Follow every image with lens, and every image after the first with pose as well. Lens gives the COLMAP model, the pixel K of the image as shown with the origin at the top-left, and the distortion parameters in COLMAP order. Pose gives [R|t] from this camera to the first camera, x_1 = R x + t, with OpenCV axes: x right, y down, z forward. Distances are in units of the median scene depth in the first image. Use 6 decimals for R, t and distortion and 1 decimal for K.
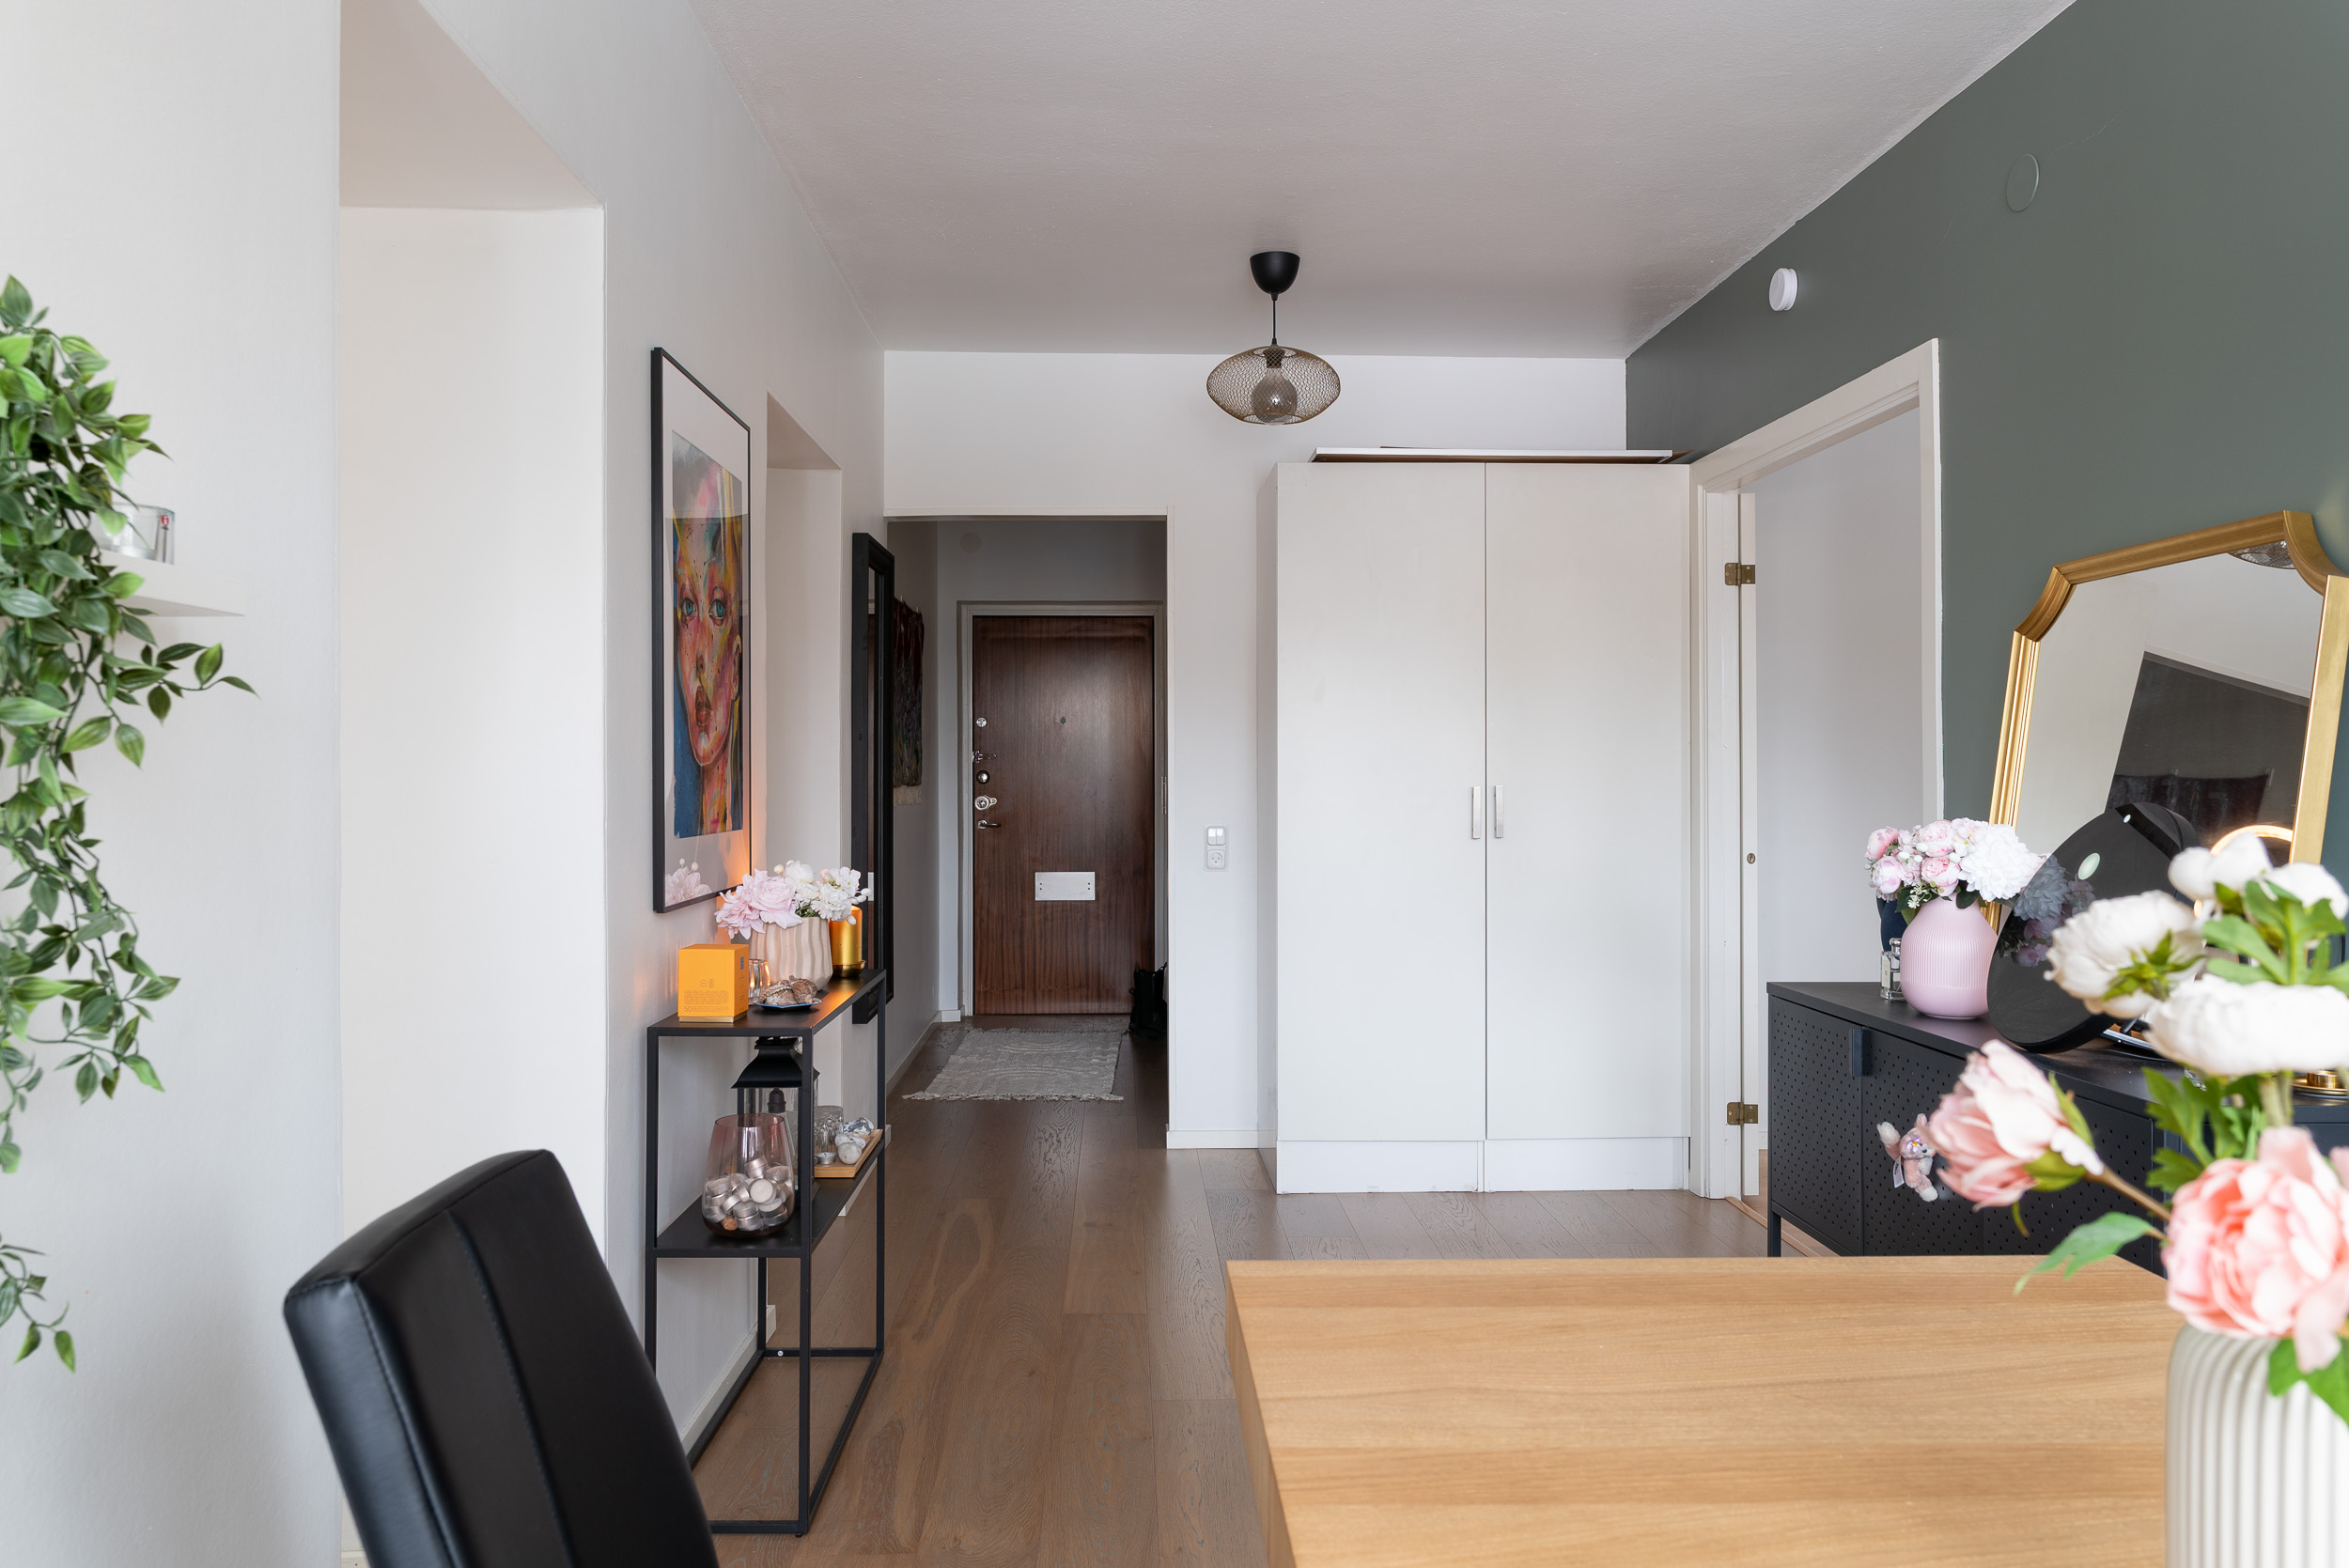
lens RADIAL K [[1585.4, 0, 1174.5], [0, 1585.4, 784.0], [0, 0, 1]] dist [0.006154, 0.000883]
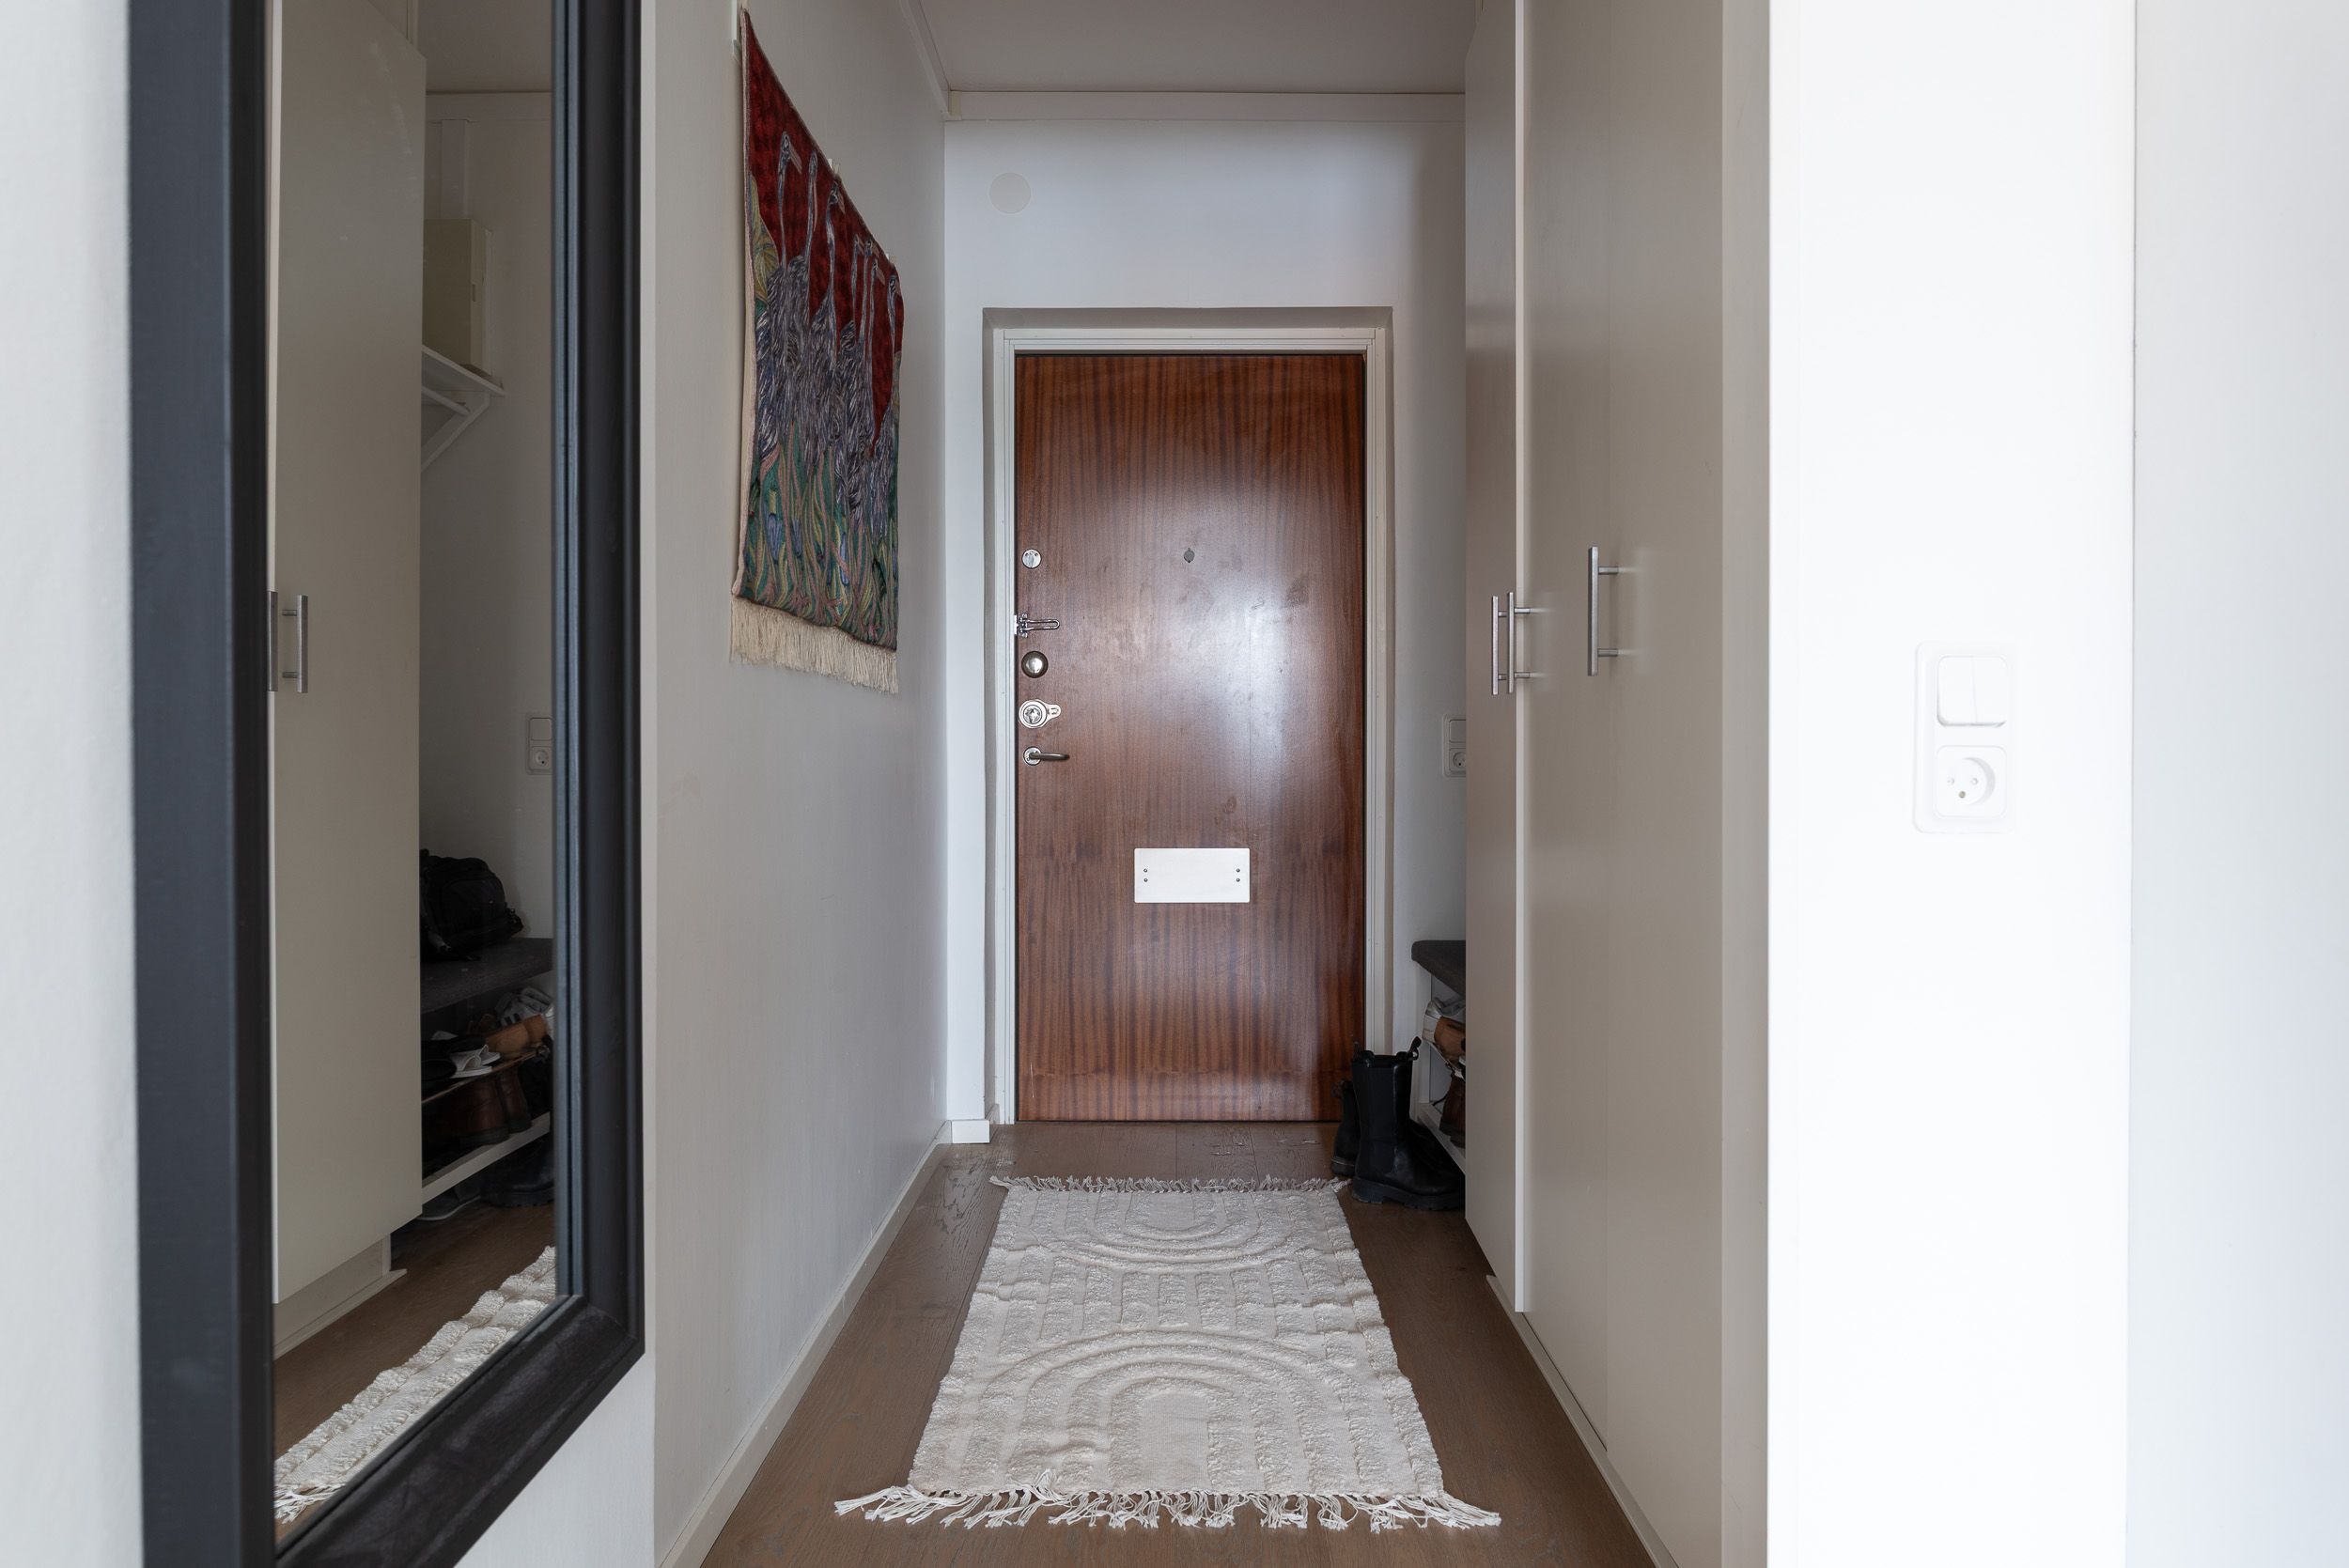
lens RADIAL K [[1585.4, 0, 1174.5], [0, 1585.4, 784.0], [0, 0, 1]] dist [0.006154, 0.000883]
pose [[0.999522, 0.002290, -0.030819, -0.059004], [-0.001949, 0.999937, 0.011083, 0.028977], [0.030842, -0.011017, 0.999464, 0.484180]]
